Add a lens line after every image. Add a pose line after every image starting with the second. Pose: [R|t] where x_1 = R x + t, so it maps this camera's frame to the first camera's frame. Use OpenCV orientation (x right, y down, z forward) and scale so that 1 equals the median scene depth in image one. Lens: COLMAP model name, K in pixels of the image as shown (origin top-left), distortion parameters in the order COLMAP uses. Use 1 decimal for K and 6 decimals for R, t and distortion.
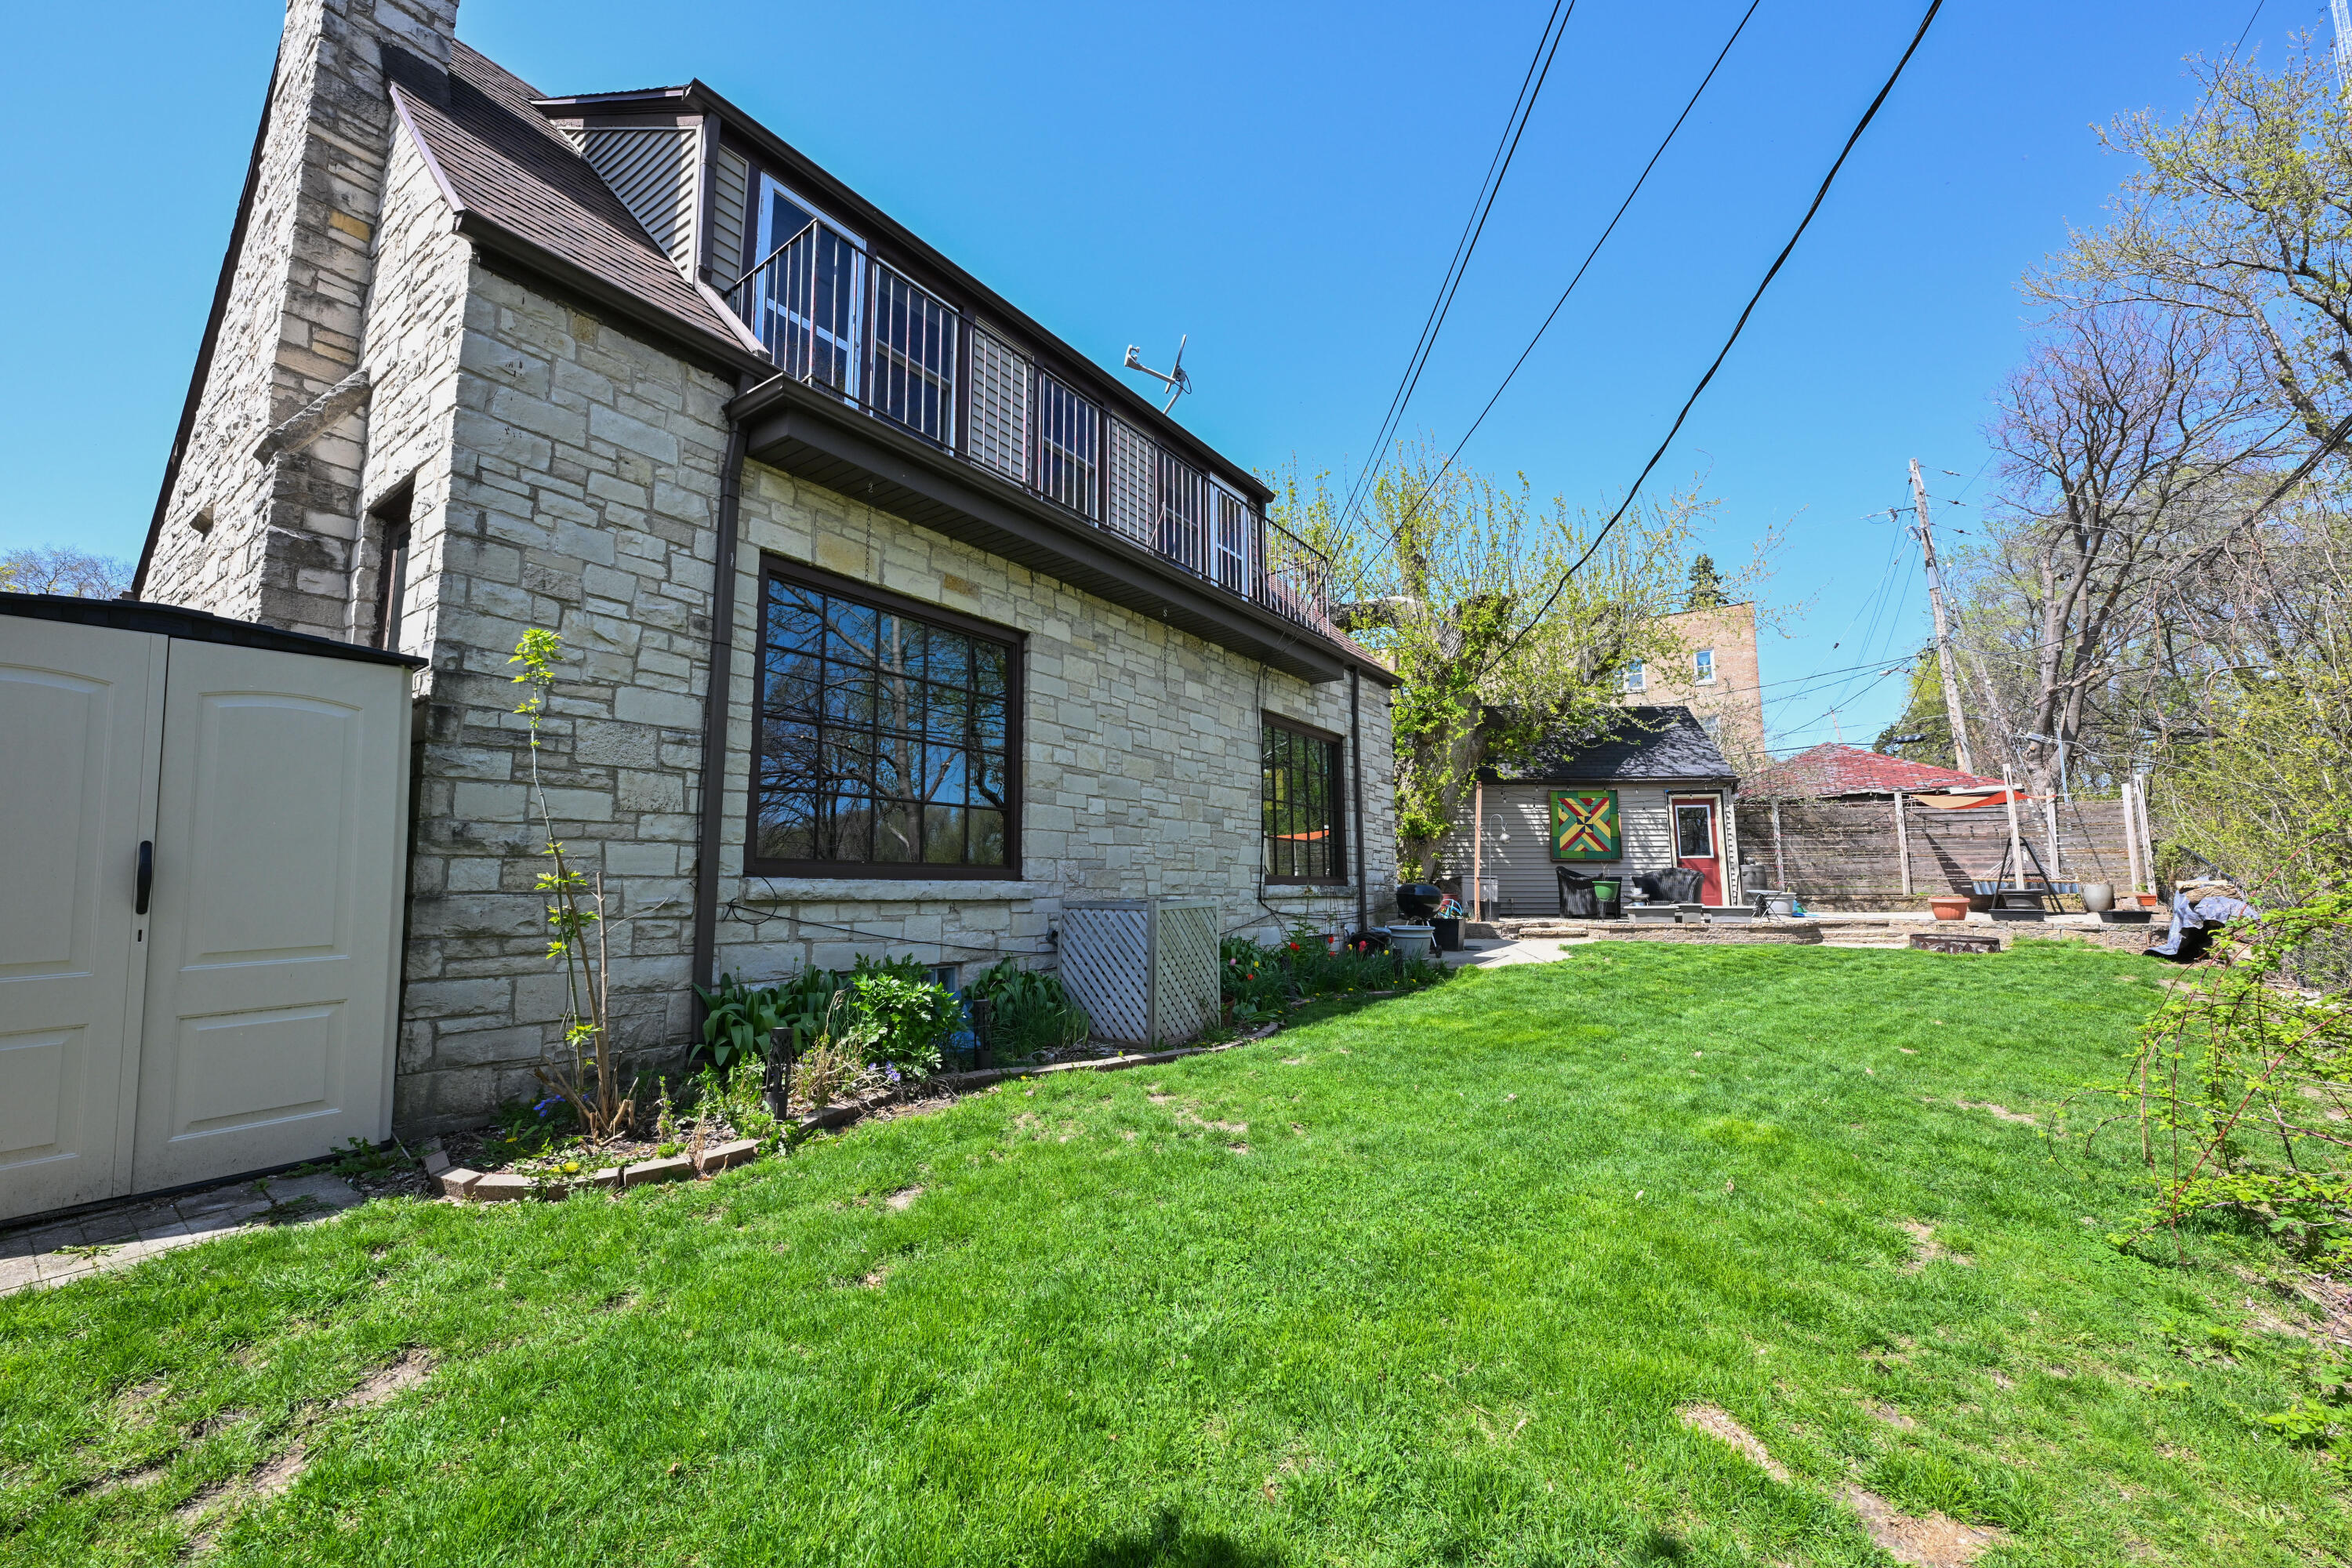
lens RADIAL K [[920.9, 0, 1176.0], [0, 920.9, 784.0], [0, 0, 1]] dist [-0.000988, 0.000081]
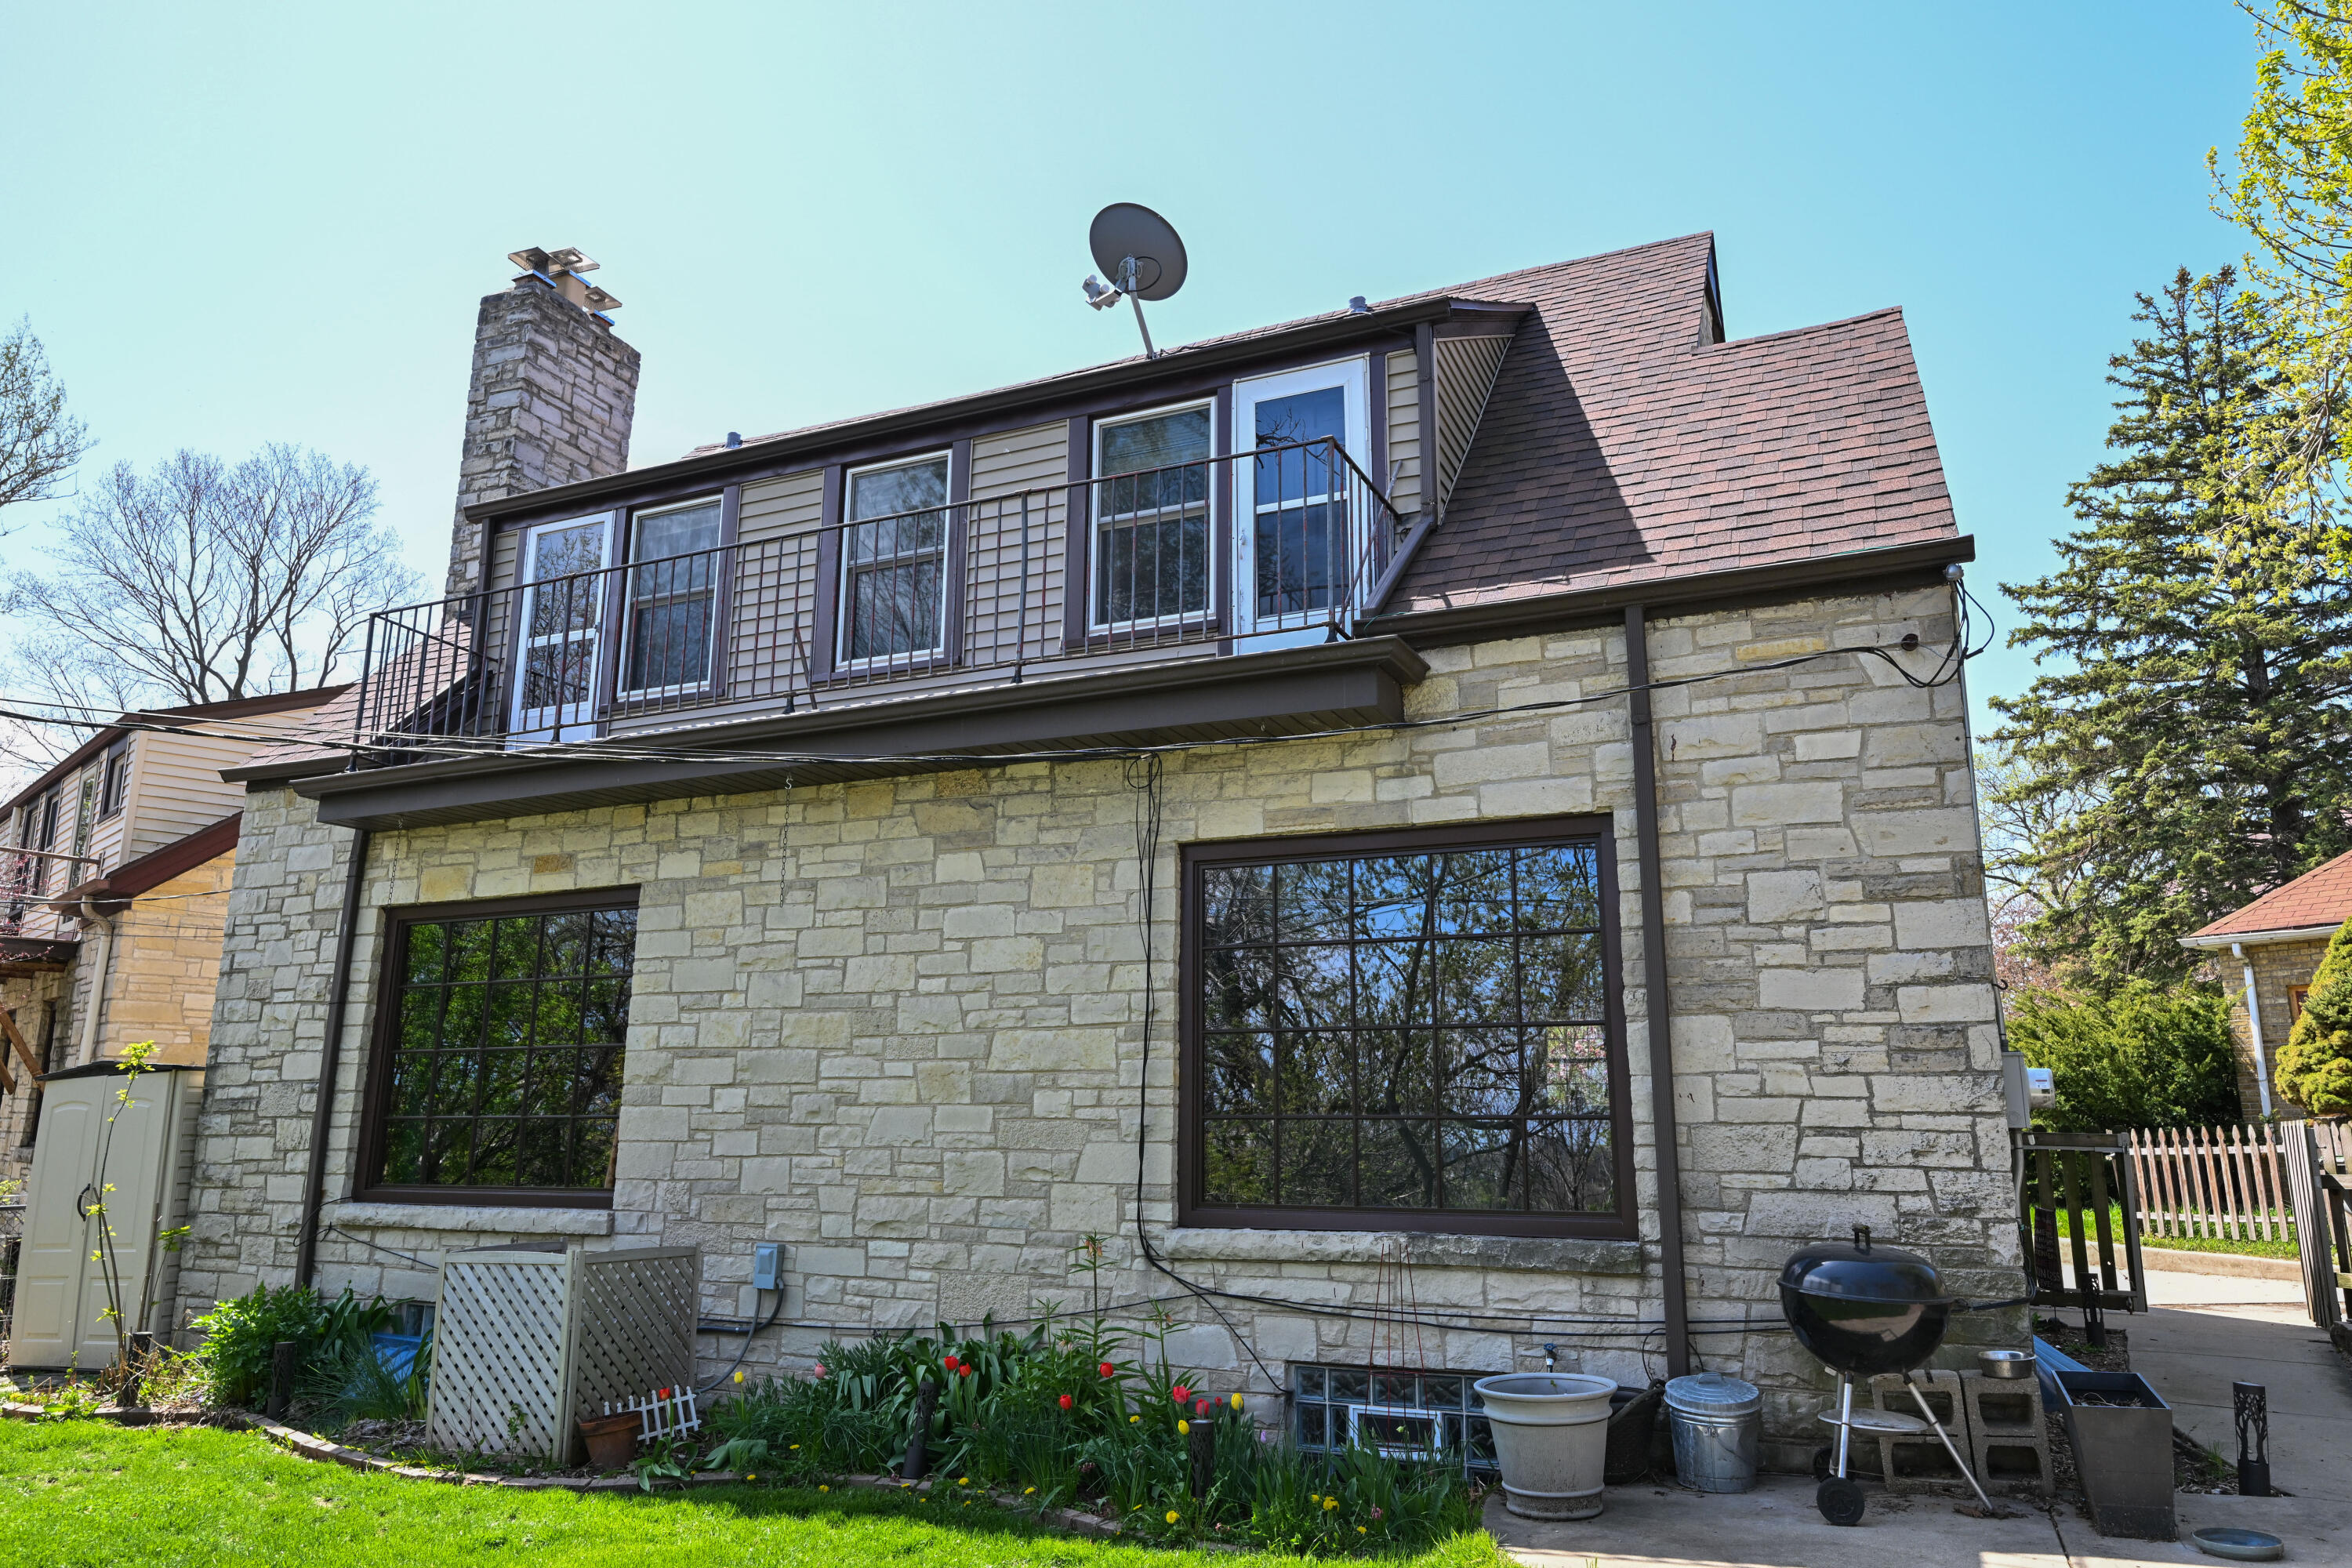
lens RADIAL K [[1539.5, 0, 1185.6], [0, 1539.5, 780.8], [0, 0, 1]] dist [-0.001705, 0.000105]
pose [[0.201134, -0.215469, -0.955572, 1.619768], [0.113959, 0.974031, -0.195644, 0.079947], [0.972912, -0.069545, 0.220465, 1.568987]]
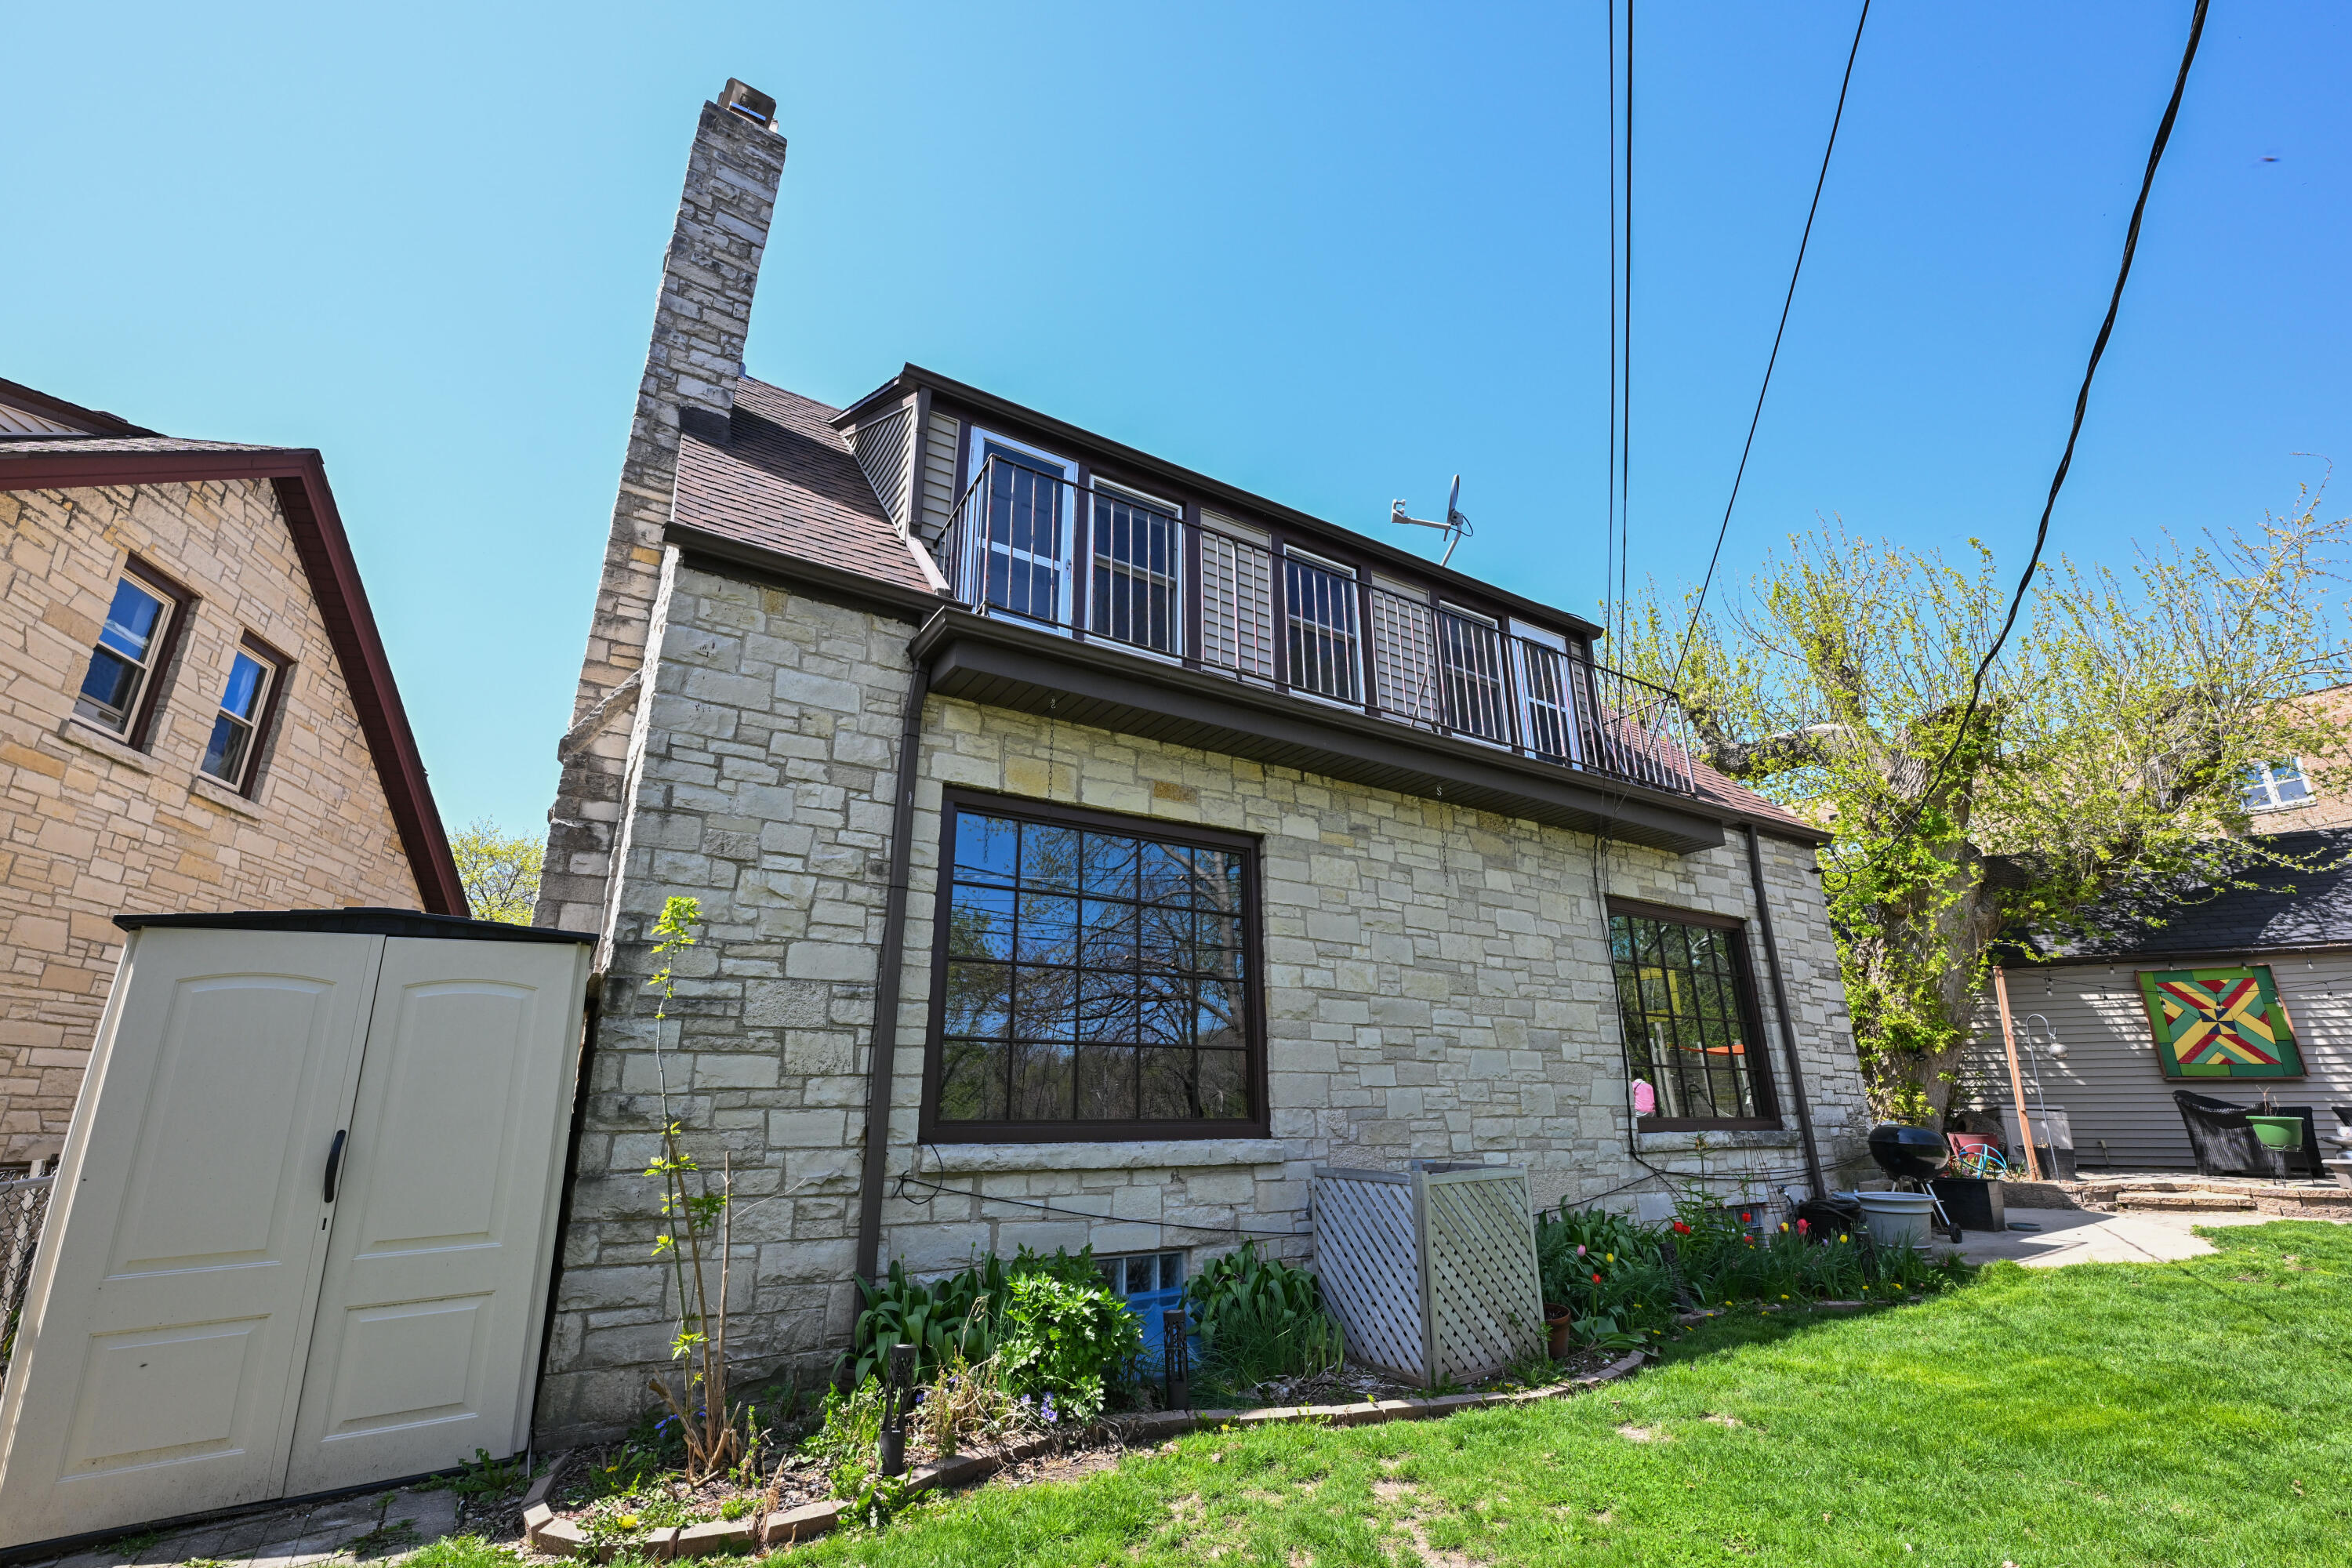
lens RADIAL K [[1014.1, 0, 1176.5], [0, 1014.1, 788.8], [0, 0, 1]] dist [-0.002363, 0.000541]
pose [[0.922684, -0.120296, -0.366311, 0.157002], [0.047498, 0.978309, -0.201634, -0.025848], [0.382621, 0.168645, 0.908383, 0.137310]]
